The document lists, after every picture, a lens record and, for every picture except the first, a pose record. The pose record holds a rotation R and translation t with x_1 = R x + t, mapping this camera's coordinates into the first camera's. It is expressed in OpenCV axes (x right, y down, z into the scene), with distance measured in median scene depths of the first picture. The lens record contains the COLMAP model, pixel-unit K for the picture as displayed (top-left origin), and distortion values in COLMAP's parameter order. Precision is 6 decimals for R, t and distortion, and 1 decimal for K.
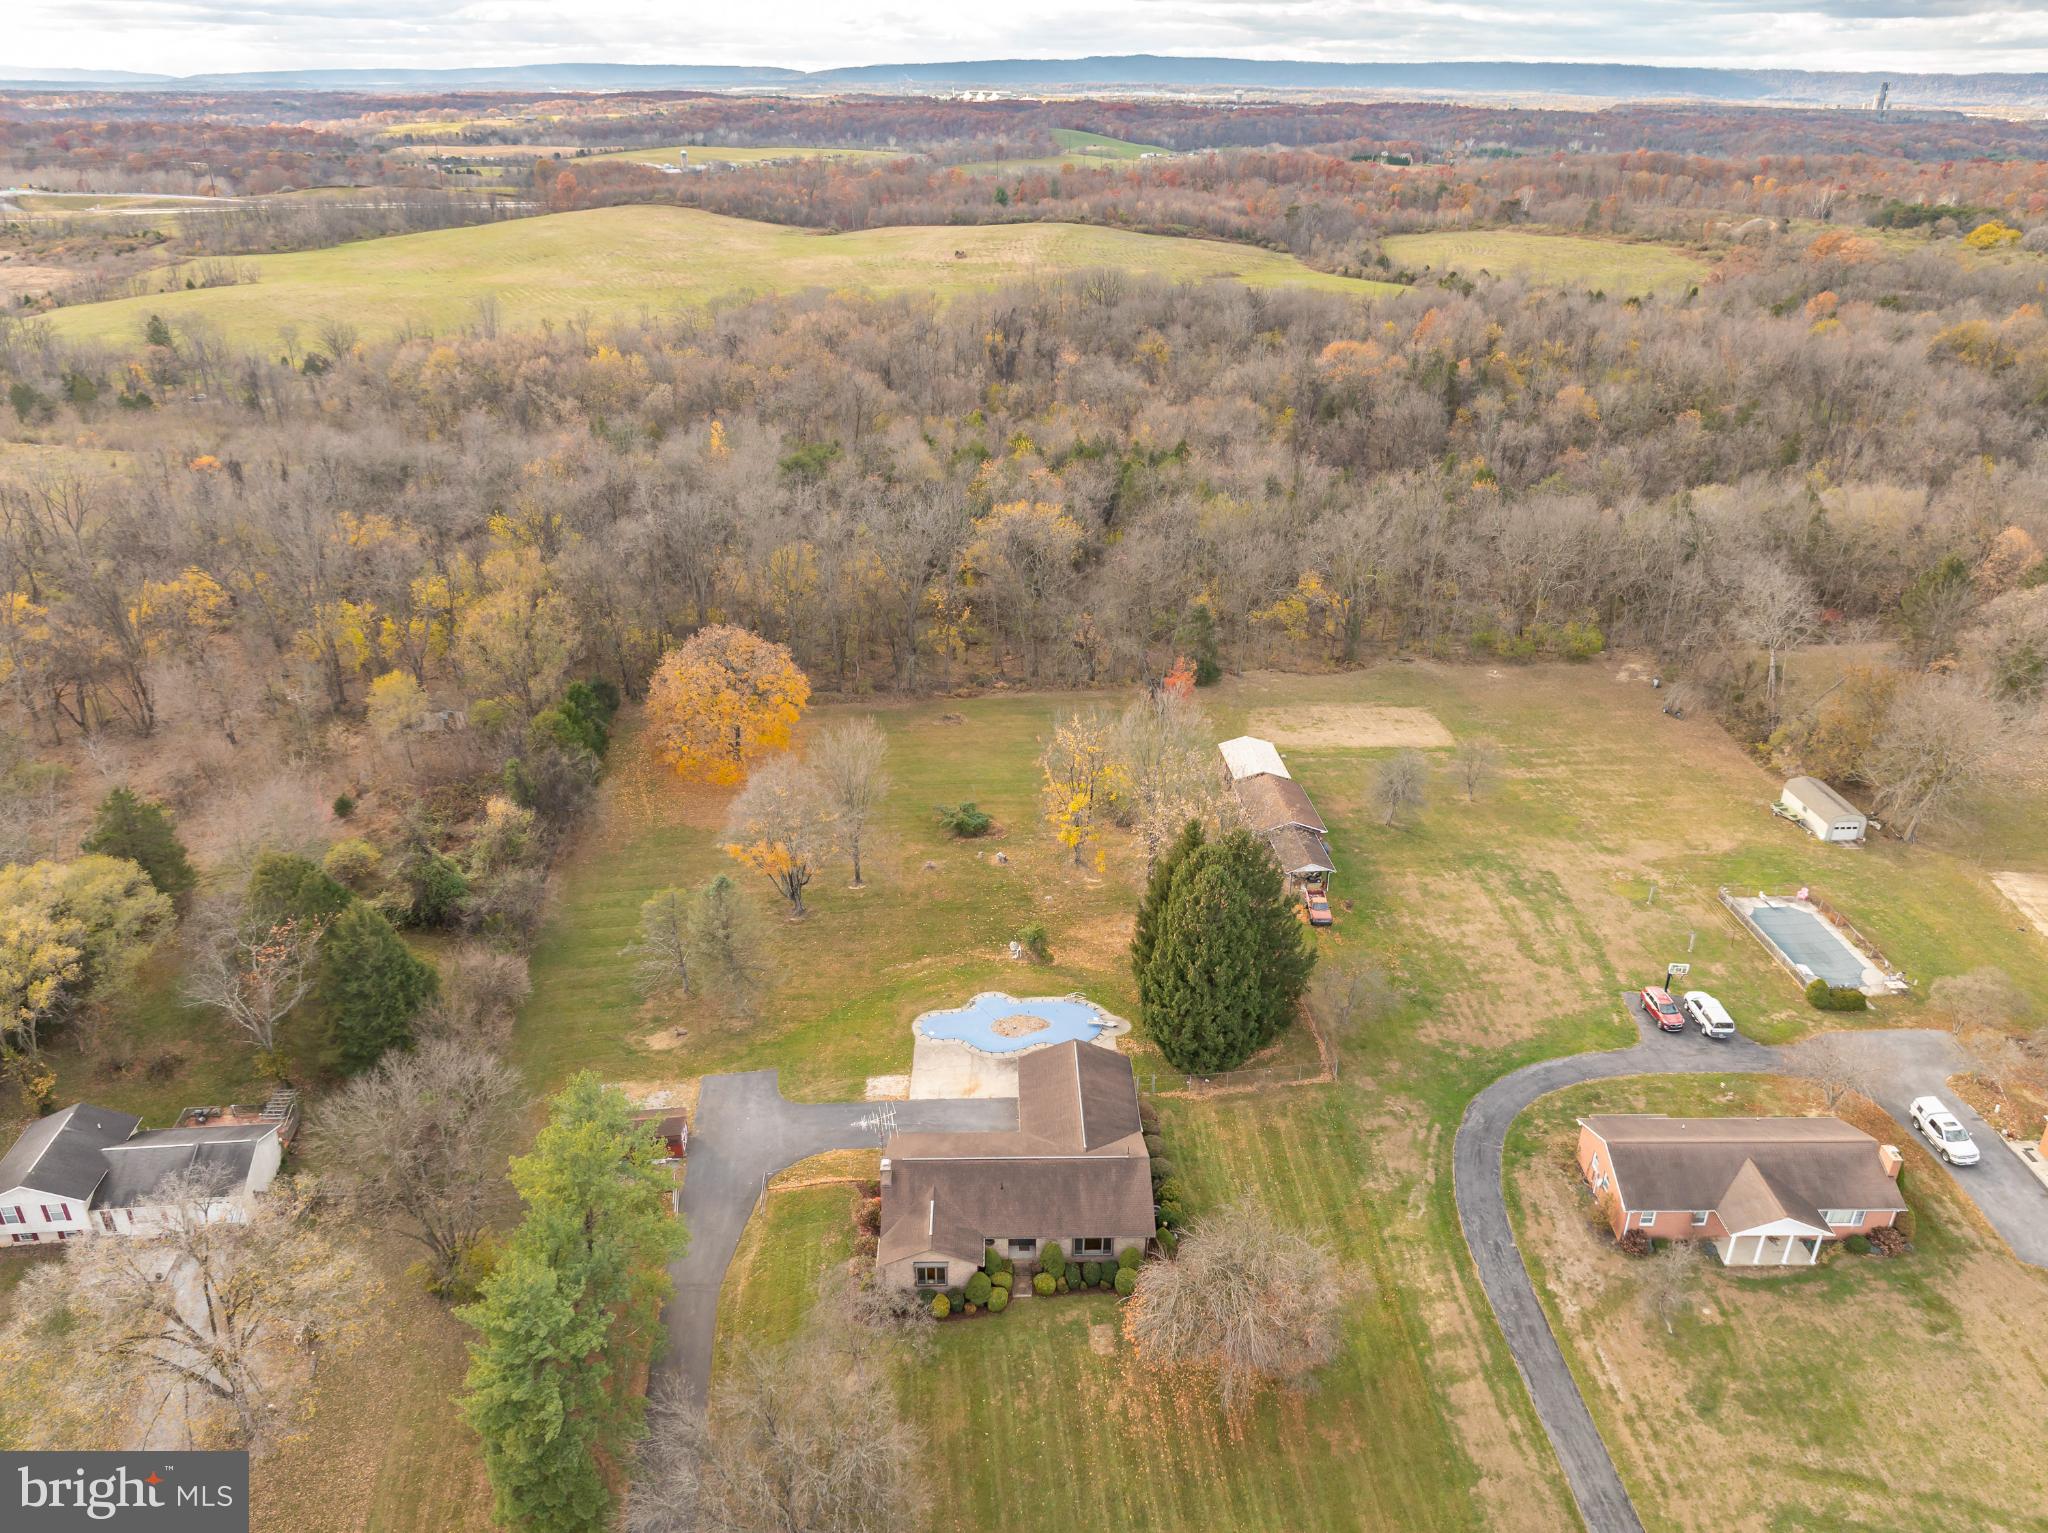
lens RADIAL K [[1453.3, 0, 1025.7], [0, 1453.3, 761.9], [0, 0, 1]] dist [-0.037889, 0.003046]
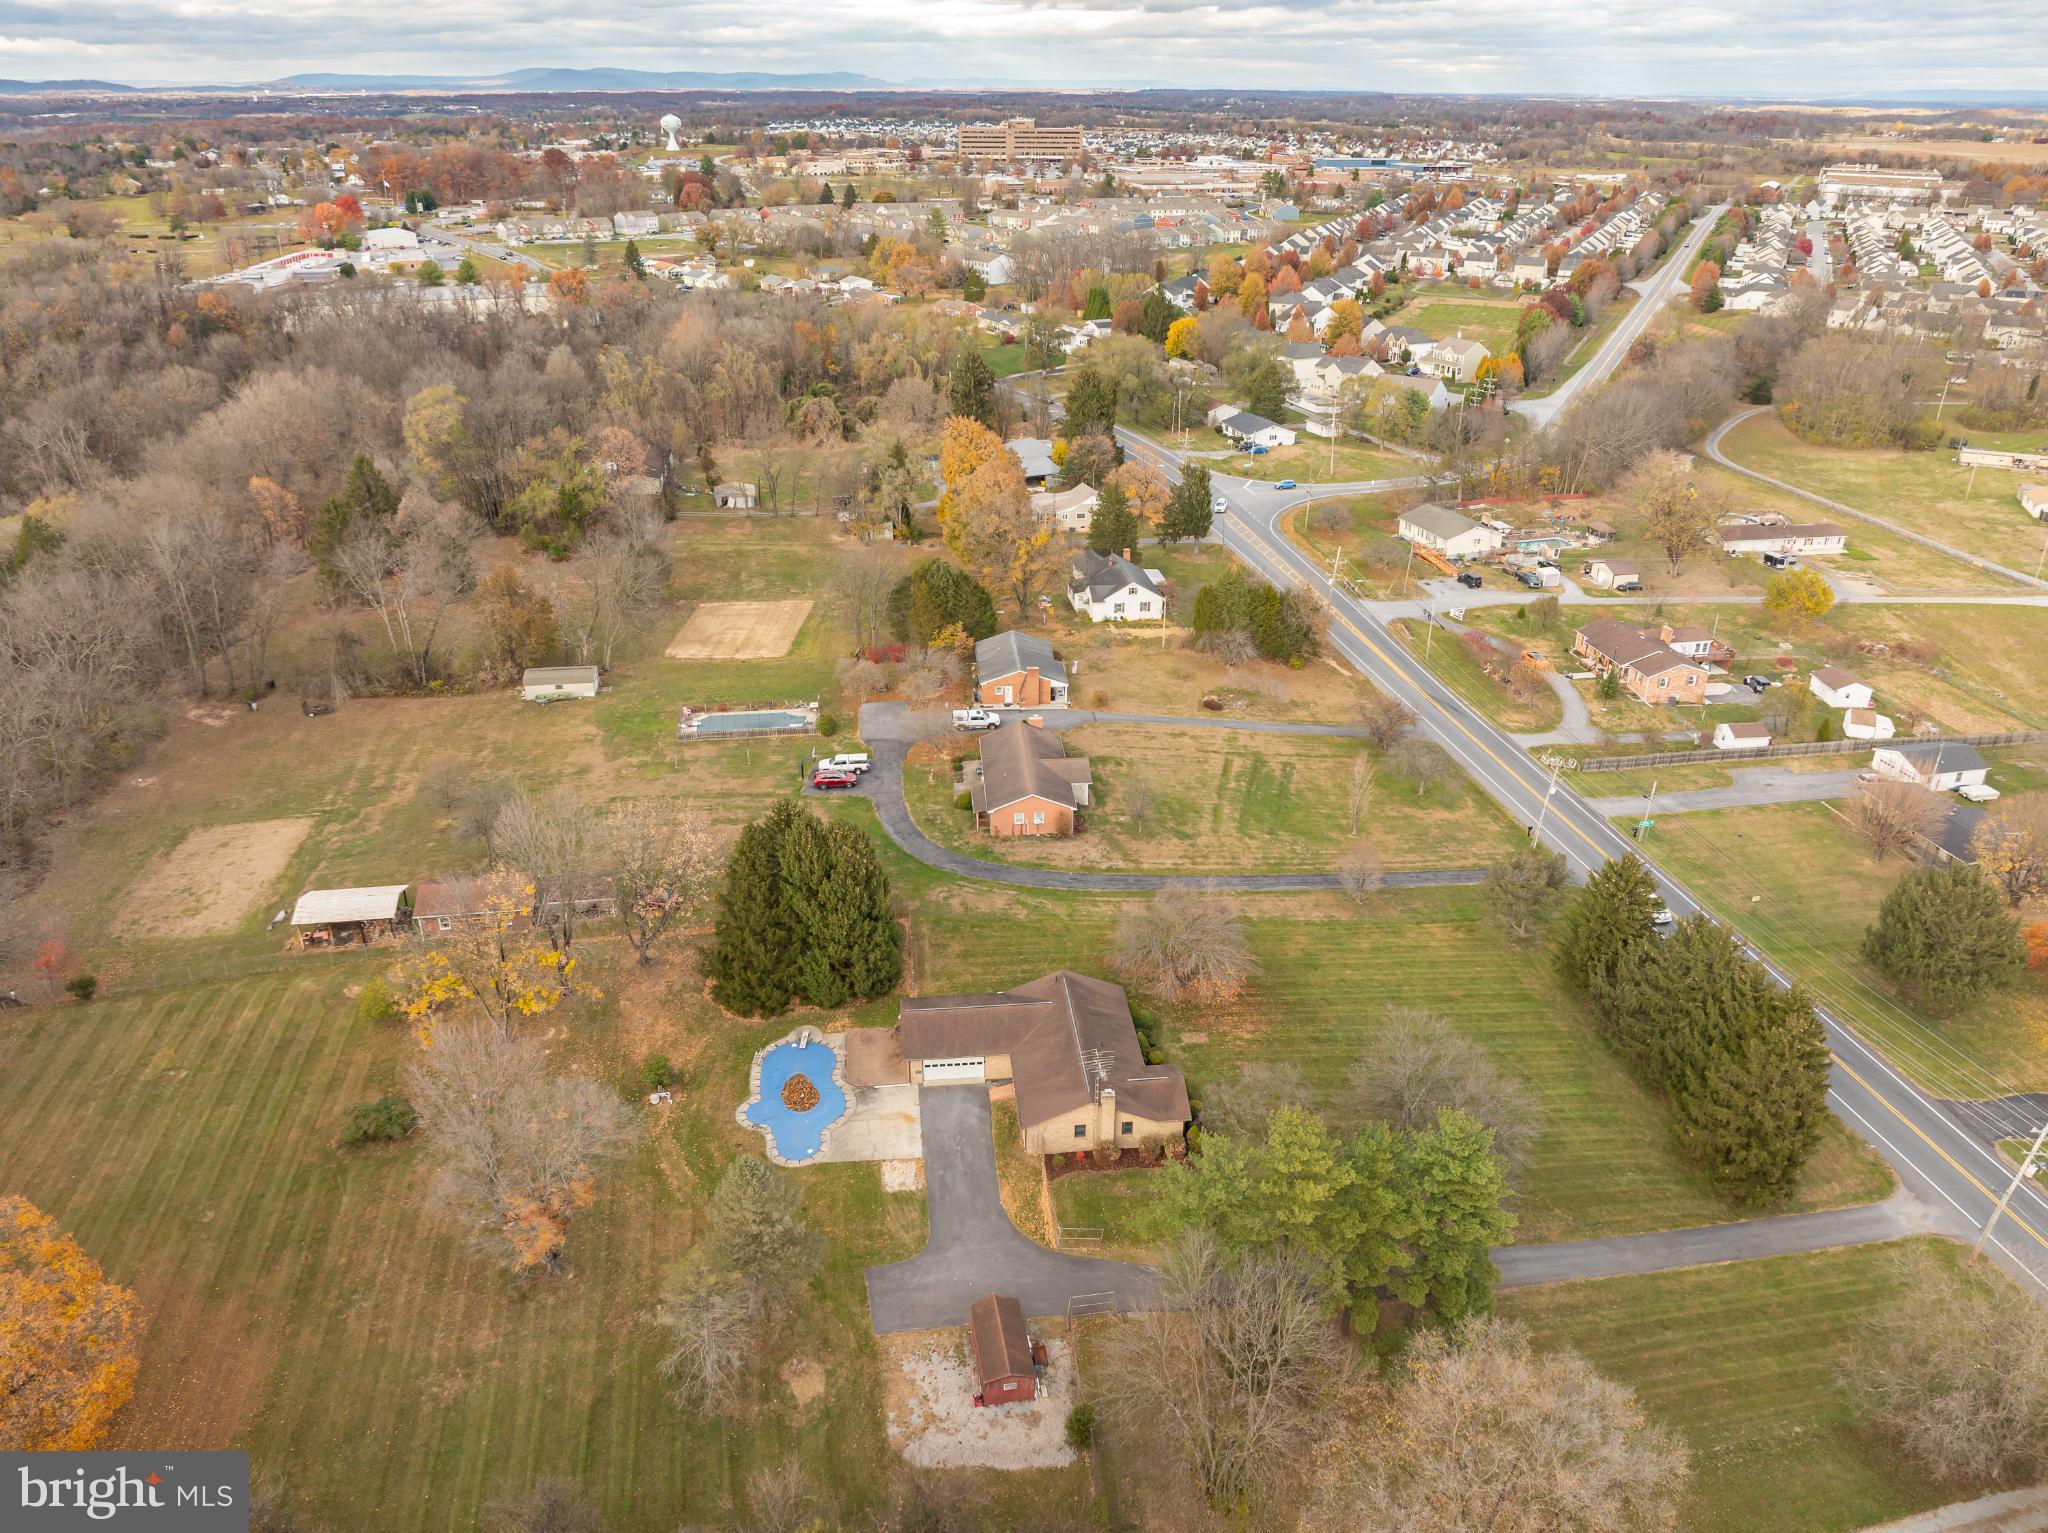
lens RADIAL K [[1453.3, 0, 1025.1], [0, 1453.3, 758.5], [0, 0, 1]] dist [-0.037889, 0.003046]
pose [[-0.074123, -0.431653, 0.898989, -0.853781], [0.420034, 0.804093, 0.420720, -0.370695], [-0.904476, 0.408791, 0.121707, 0.704690]]
